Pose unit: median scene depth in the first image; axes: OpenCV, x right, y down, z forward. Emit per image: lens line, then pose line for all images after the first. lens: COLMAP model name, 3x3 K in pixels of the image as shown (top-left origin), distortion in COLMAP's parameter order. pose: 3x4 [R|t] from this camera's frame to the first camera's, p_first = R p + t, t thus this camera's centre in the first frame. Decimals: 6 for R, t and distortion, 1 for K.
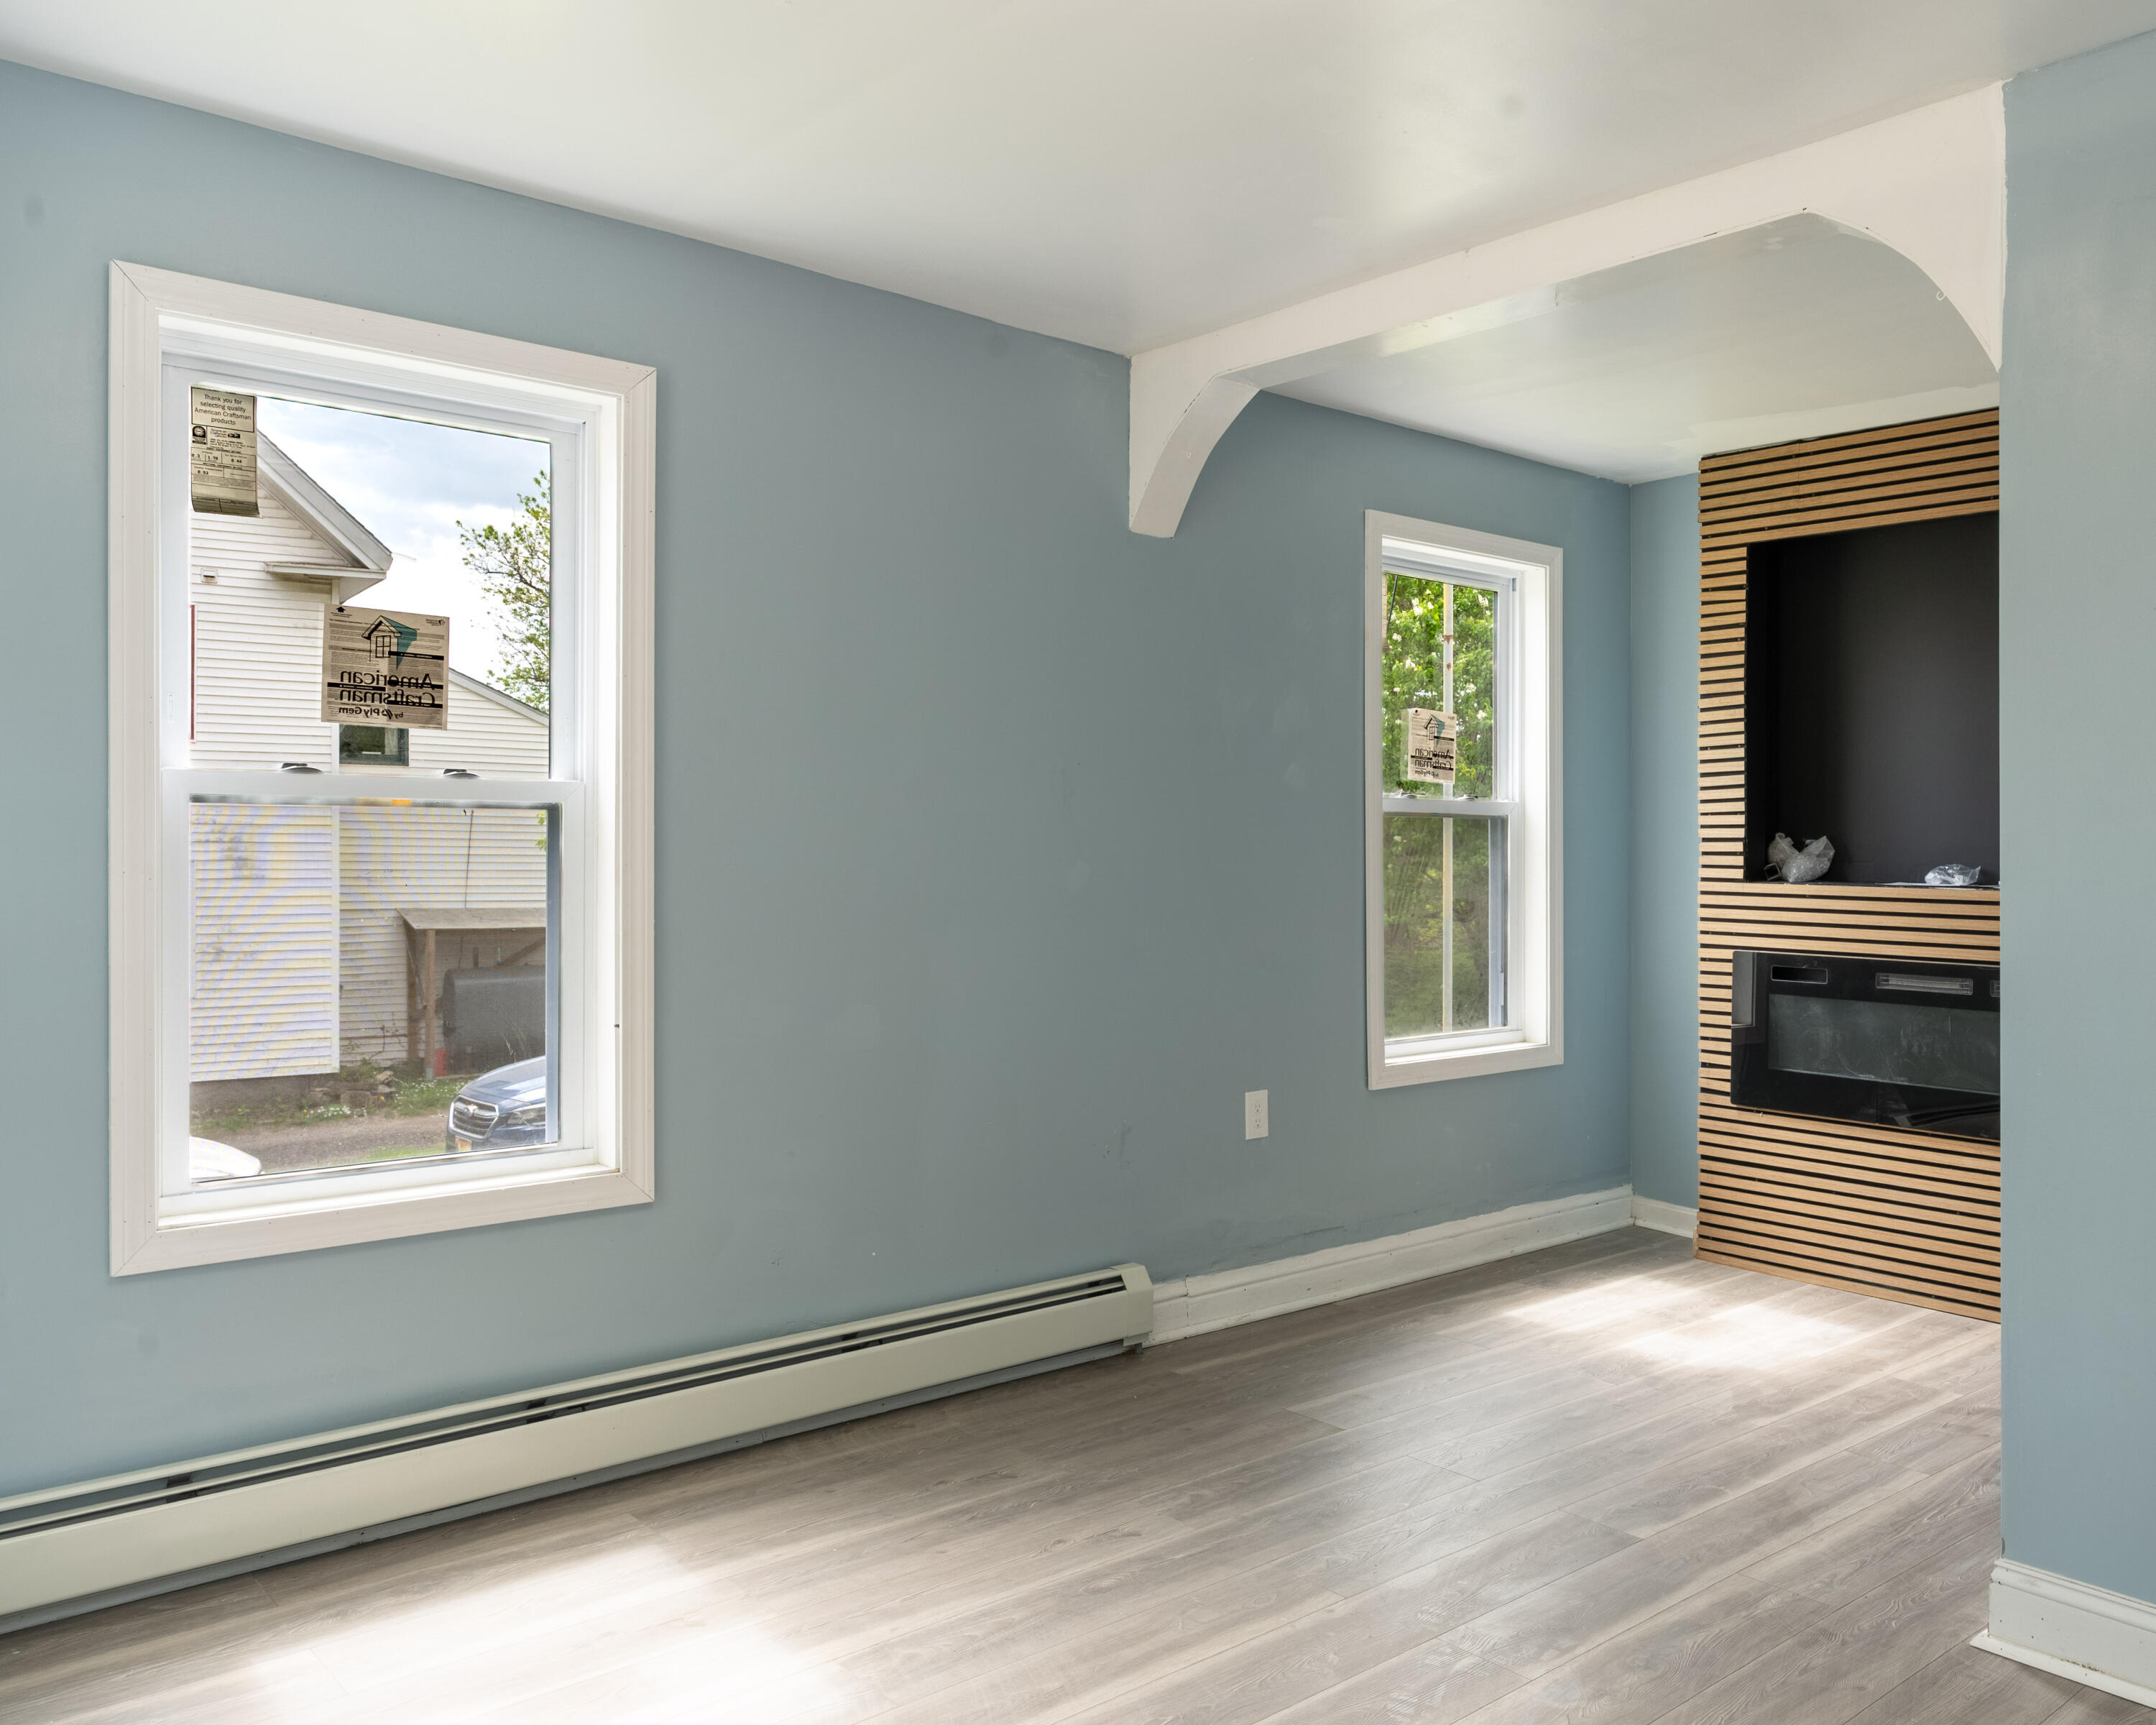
lens RADIAL K [[1753.3, 0, 1070.5], [0, 1753.3, 878.8], [0, 0, 1]] dist [-0.000349, -0.000778]
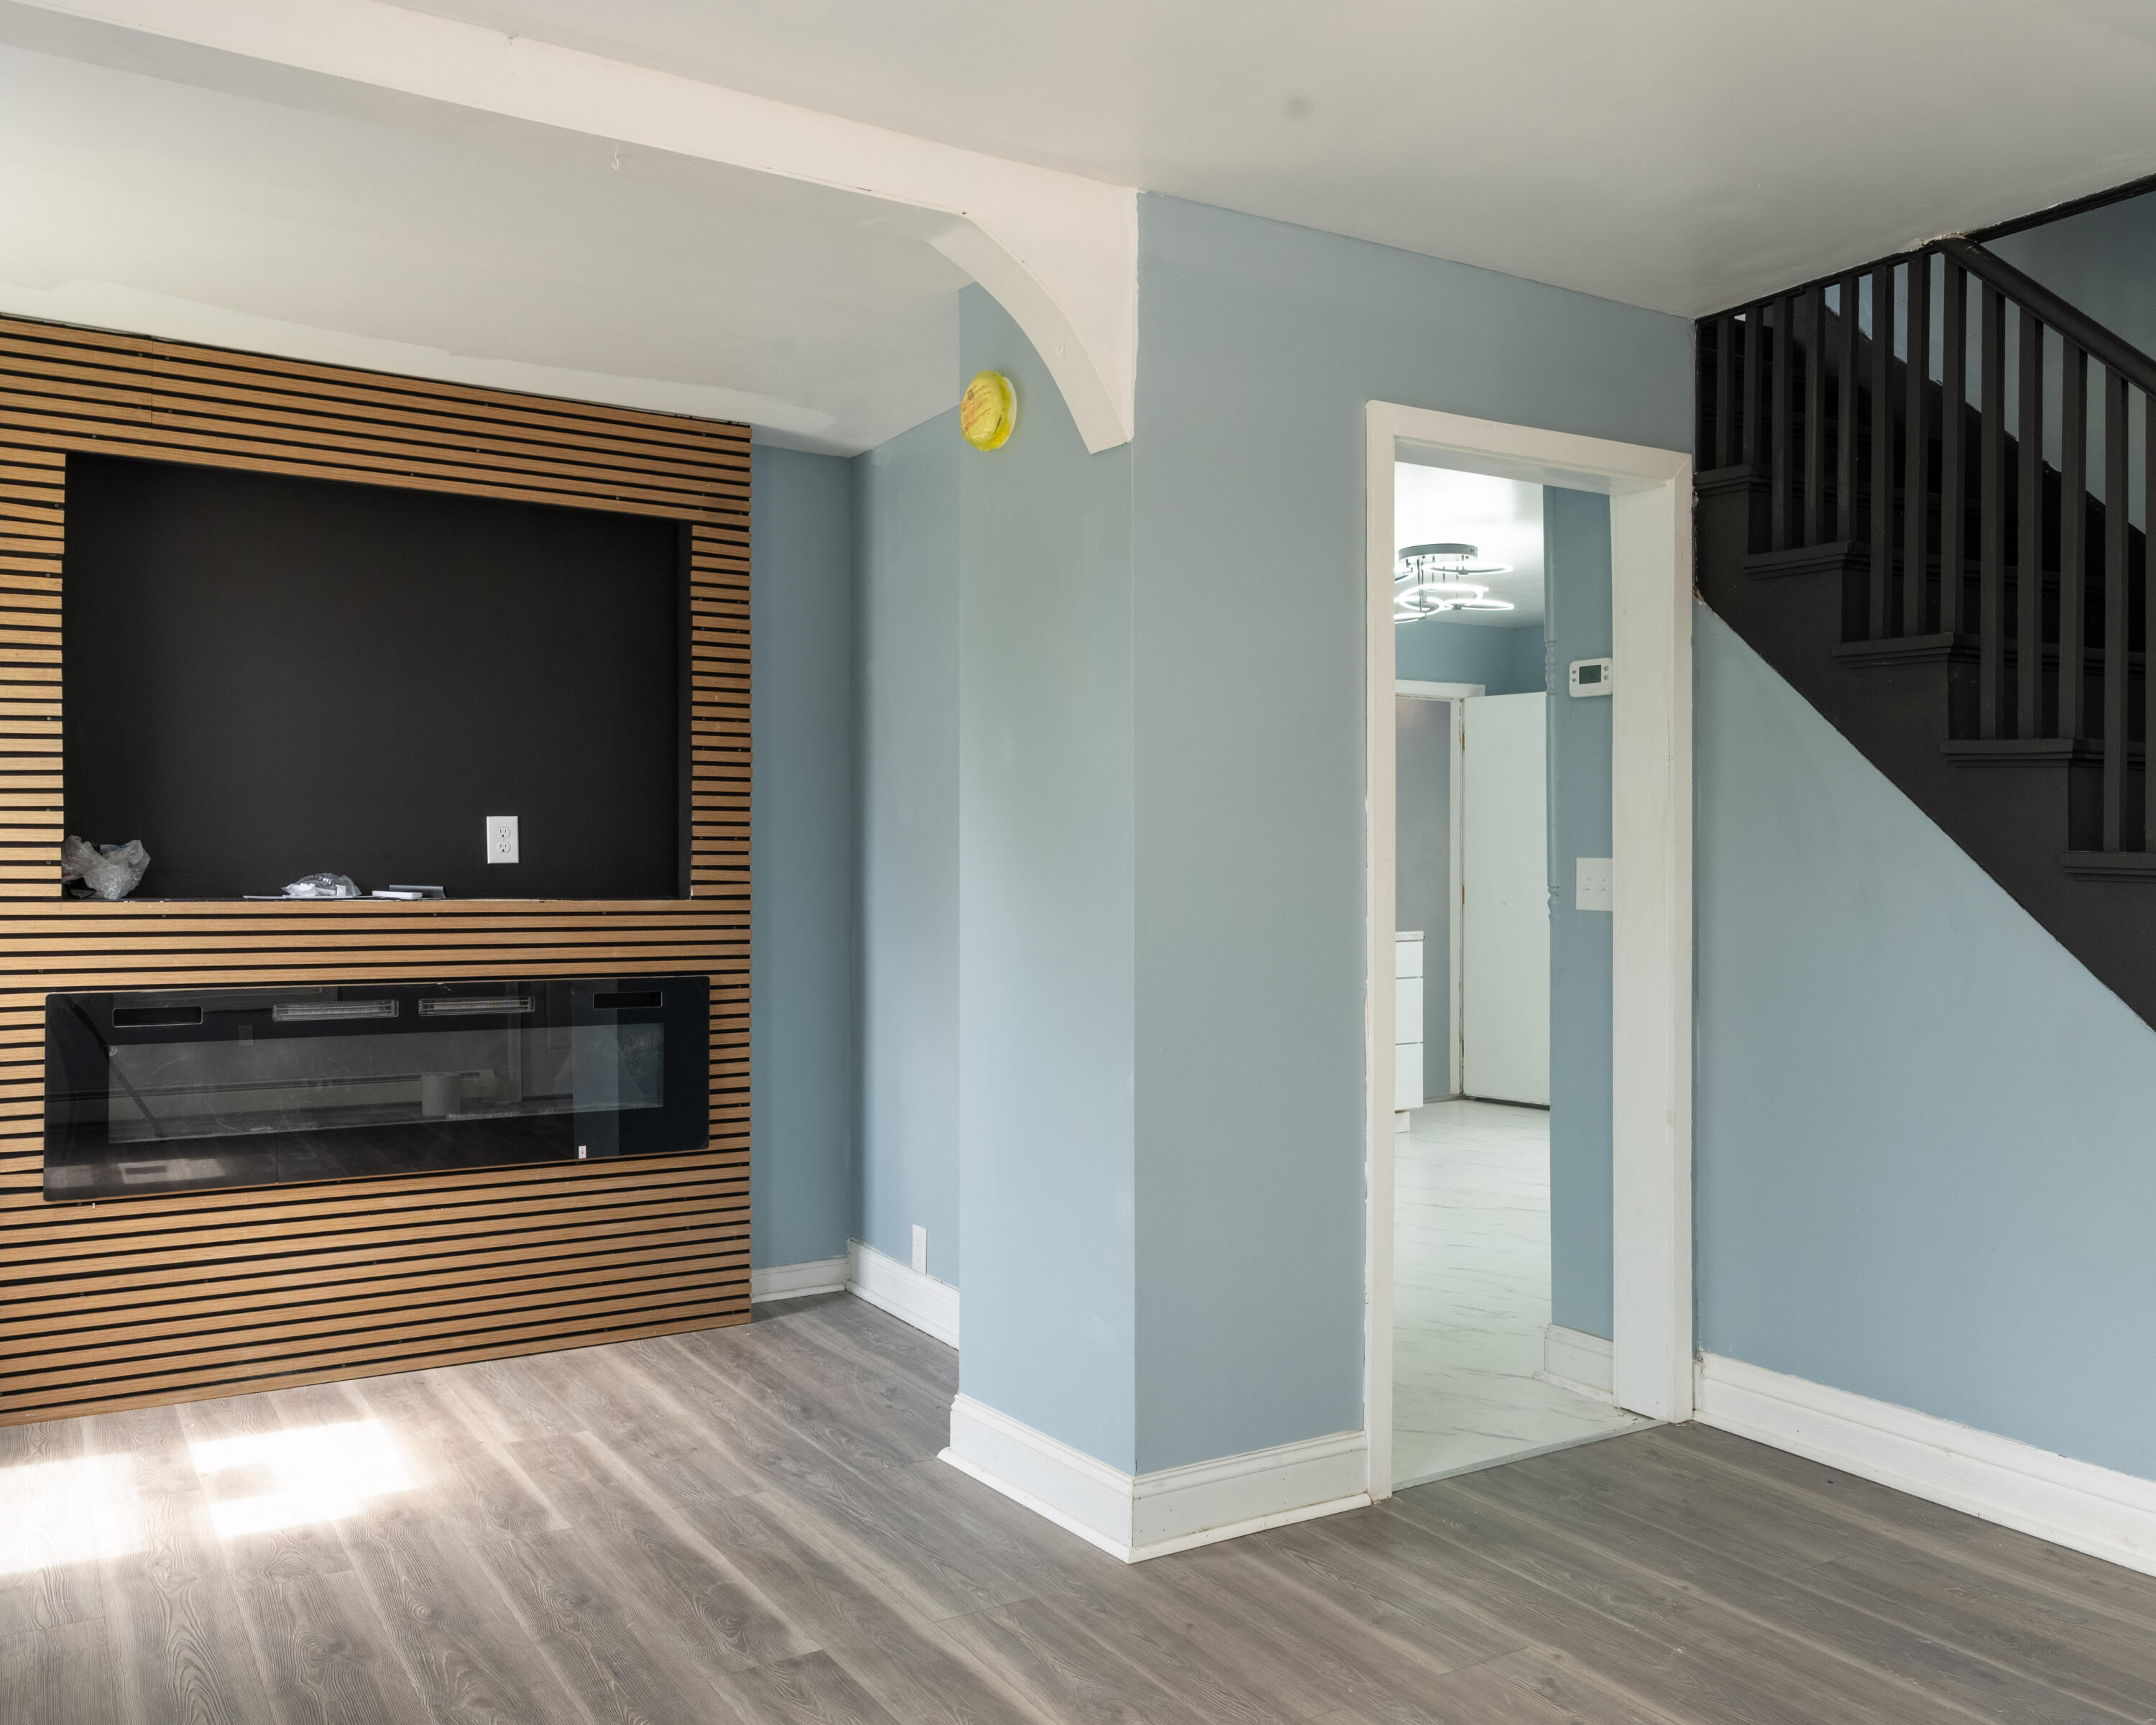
lens RADIAL K [[1891.9, 0, 1067.9], [0, 1891.9, 869.7], [0, 0, 1]] dist [0.005359, 0.028480]
pose [[0.103994, -0.009765, 0.994530, -0.468184], [0.016992, 0.999823, 0.008040, -0.013370], [-0.994433, 0.016063, 0.104142, 0.608003]]
